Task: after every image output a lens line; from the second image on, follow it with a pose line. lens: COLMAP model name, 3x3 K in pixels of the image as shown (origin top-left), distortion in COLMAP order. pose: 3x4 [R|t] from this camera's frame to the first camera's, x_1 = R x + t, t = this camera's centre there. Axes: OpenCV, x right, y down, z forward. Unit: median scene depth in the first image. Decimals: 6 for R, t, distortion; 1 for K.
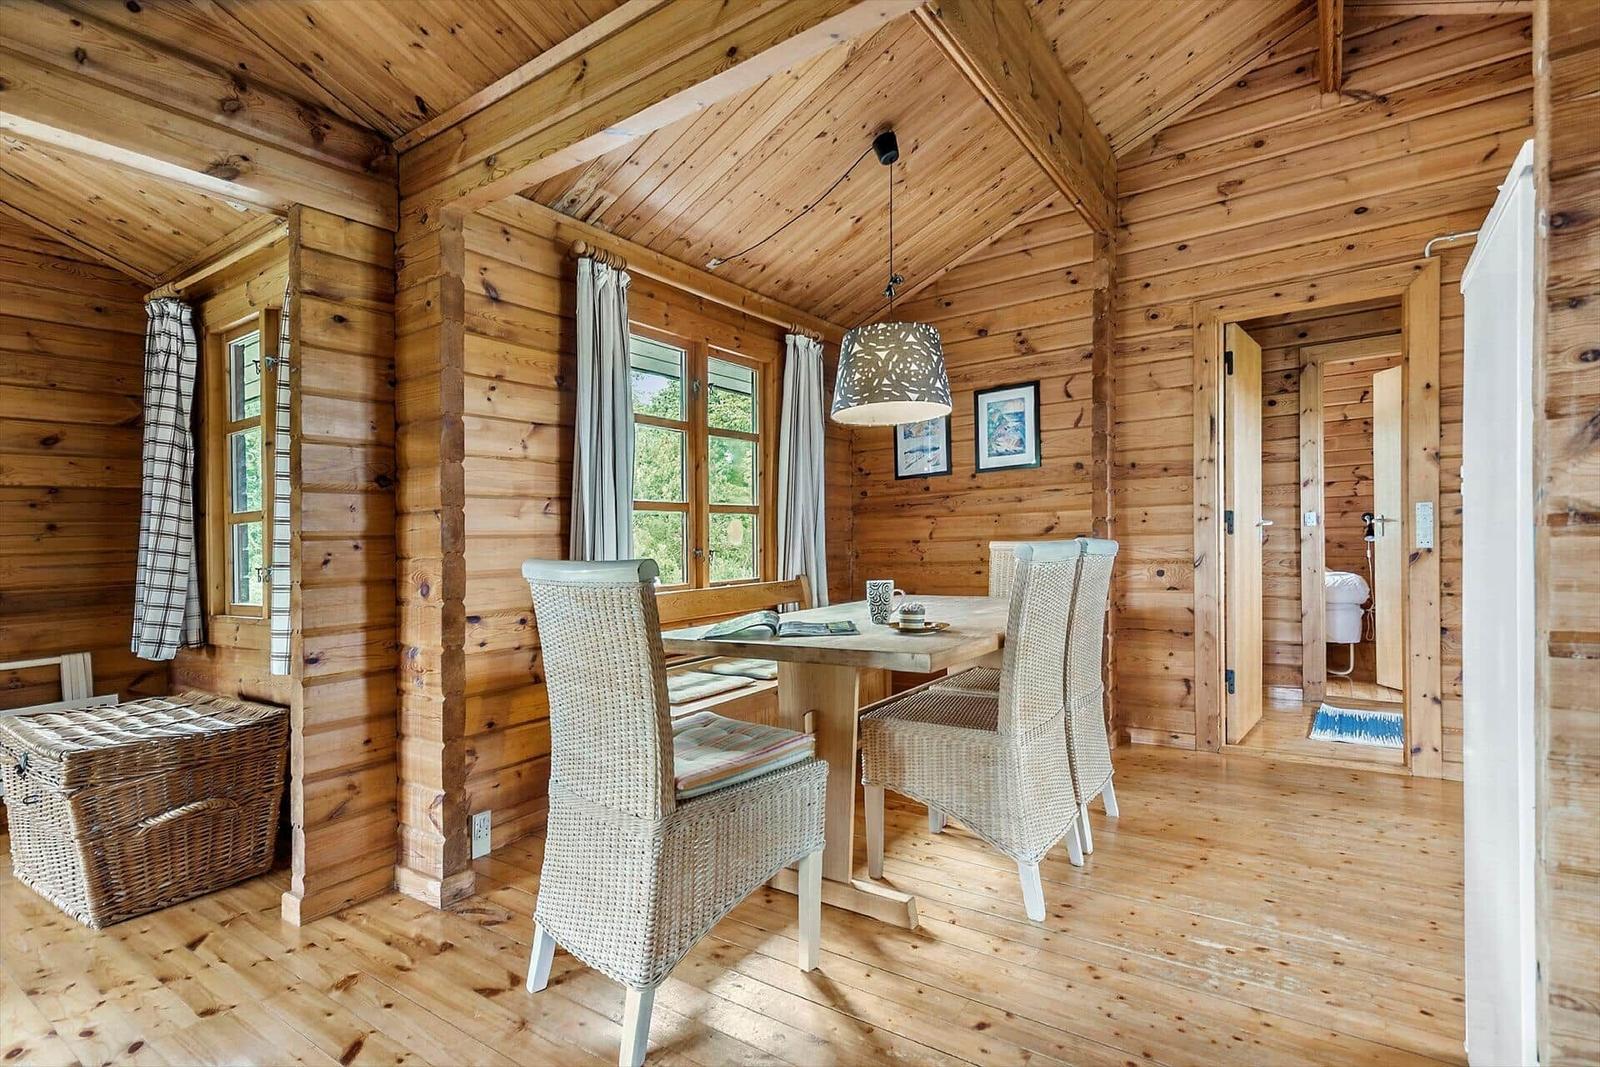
lens RADIAL K [[731.5, 0, 805.6], [0, 731.5, 555.8], [0, 0, 1]] dist [0.012666, -0.000324]
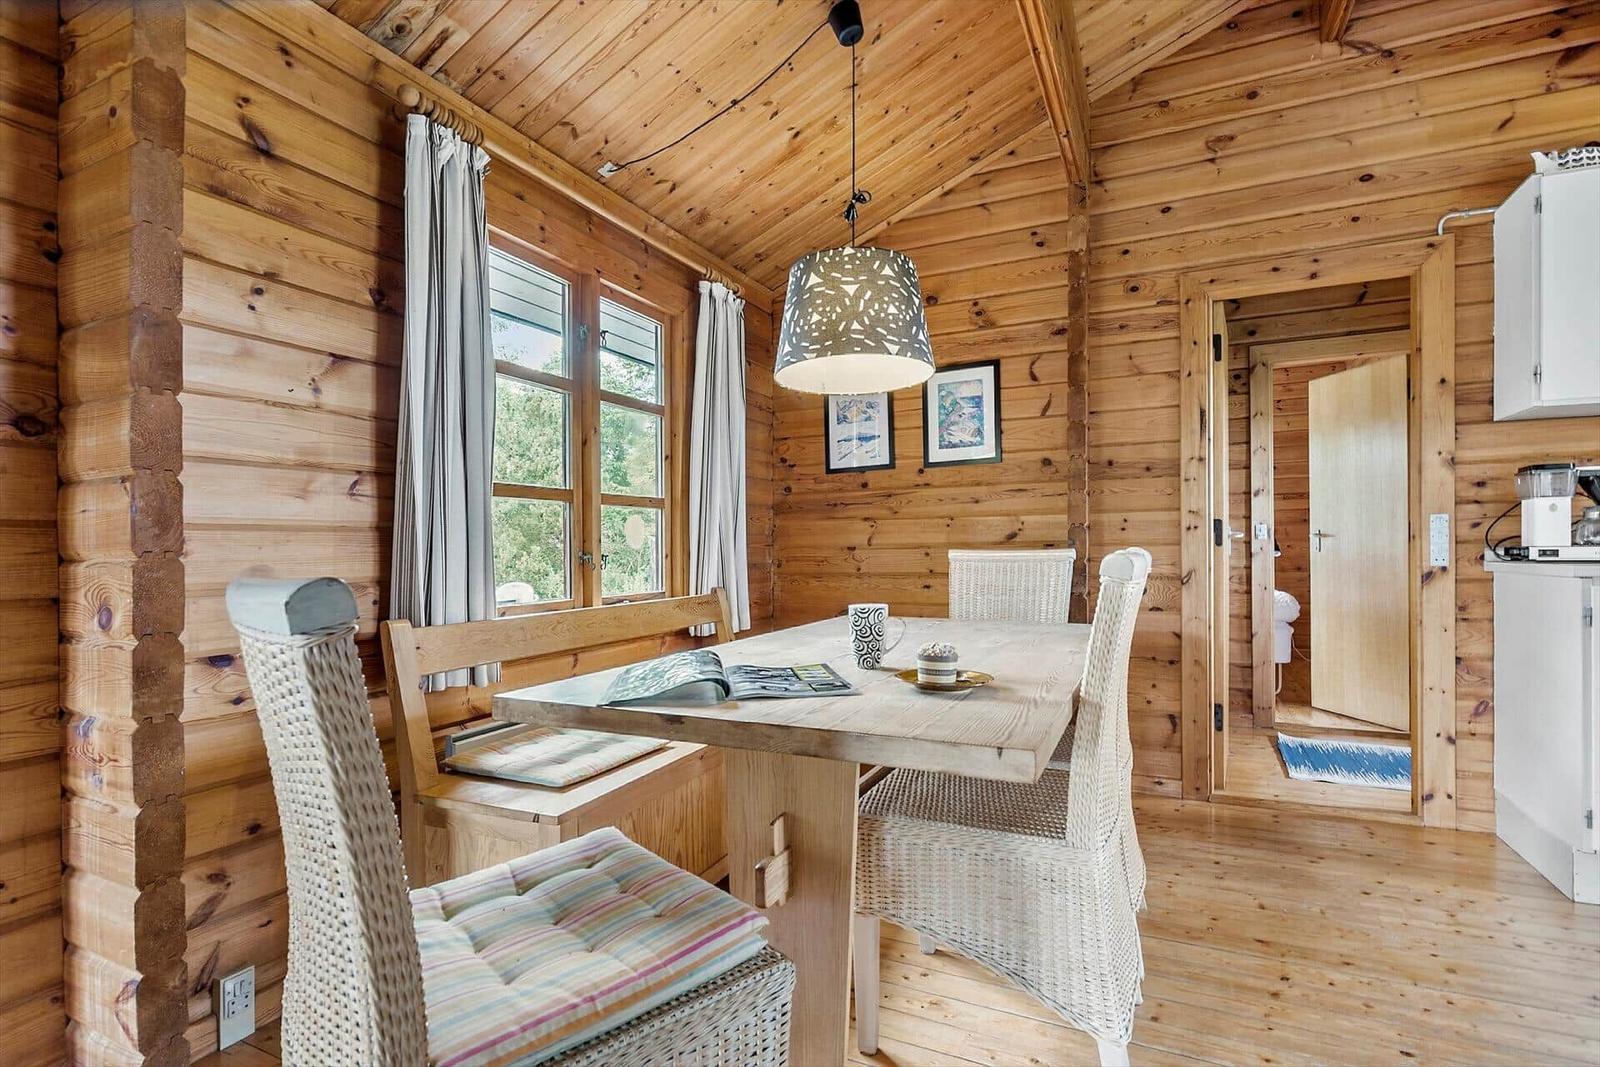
lens RADIAL K [[731.5, 0, 783.8], [0, 731.5, 580.1], [0, 0, 1]] dist [0.012666, -0.000324]
pose [[0.989337, 0.011637, 0.145176, -0.060895], [-0.015376, 0.999578, 0.024659, -0.003739], [-0.144827, -0.026629, 0.989099, 0.262402]]
